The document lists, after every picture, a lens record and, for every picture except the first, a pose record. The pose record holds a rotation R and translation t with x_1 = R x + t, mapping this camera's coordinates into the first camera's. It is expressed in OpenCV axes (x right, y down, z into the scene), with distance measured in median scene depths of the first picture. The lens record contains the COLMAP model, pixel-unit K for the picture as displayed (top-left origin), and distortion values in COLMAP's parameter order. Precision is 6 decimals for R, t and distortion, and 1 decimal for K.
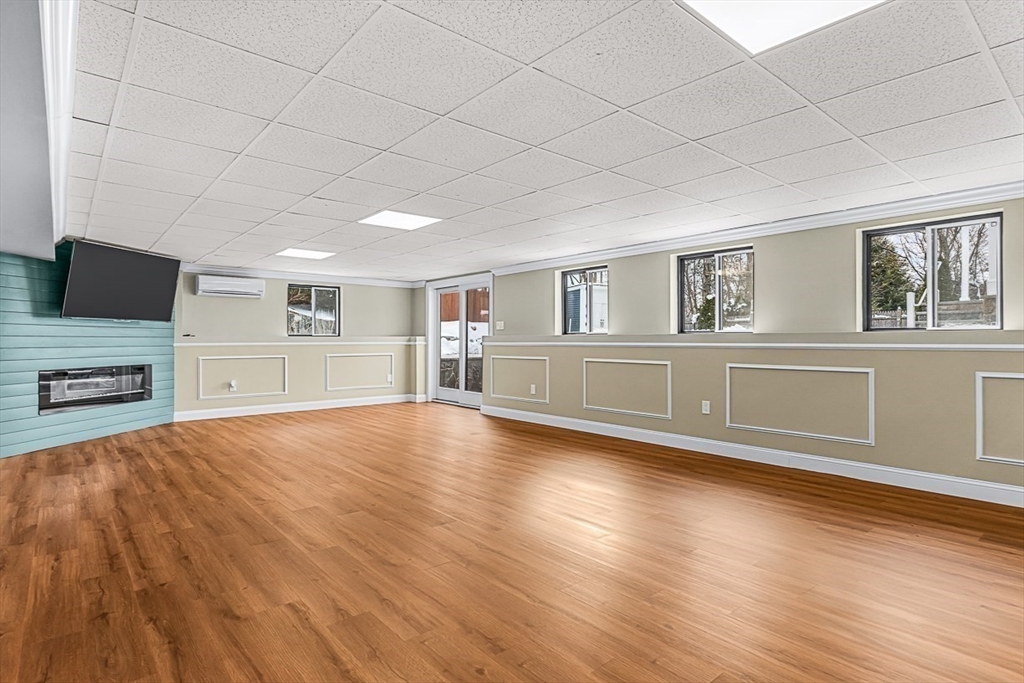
lens RADIAL K [[516.5, 0, 517.3], [0, 516.5, 341.4], [0, 0, 1]] dist [-0.005971, -0.000281]
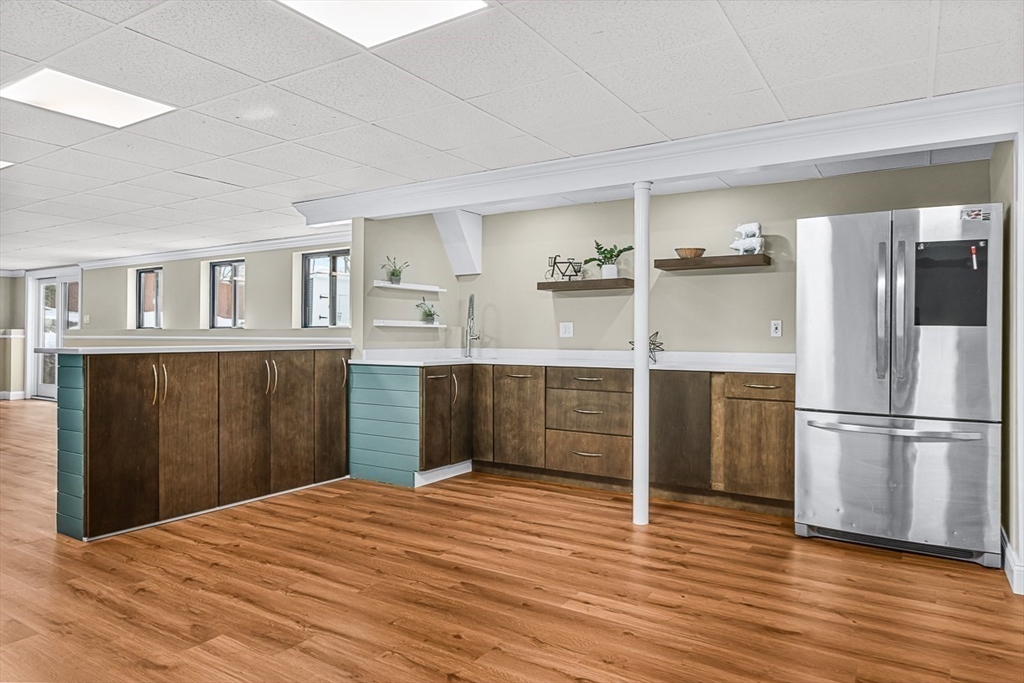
lens RADIAL K [[639.7, 0, 508.3], [0, 639.7, 338.6], [0, 0, 1]] dist [-0.003589, 0.002066]
pose [[0.959820, 0.002192, 0.280607, 0.344046], [-0.003306, 0.999988, 0.003495, 0.000252], [-0.280596, -0.004283, 0.959817, -0.365248]]
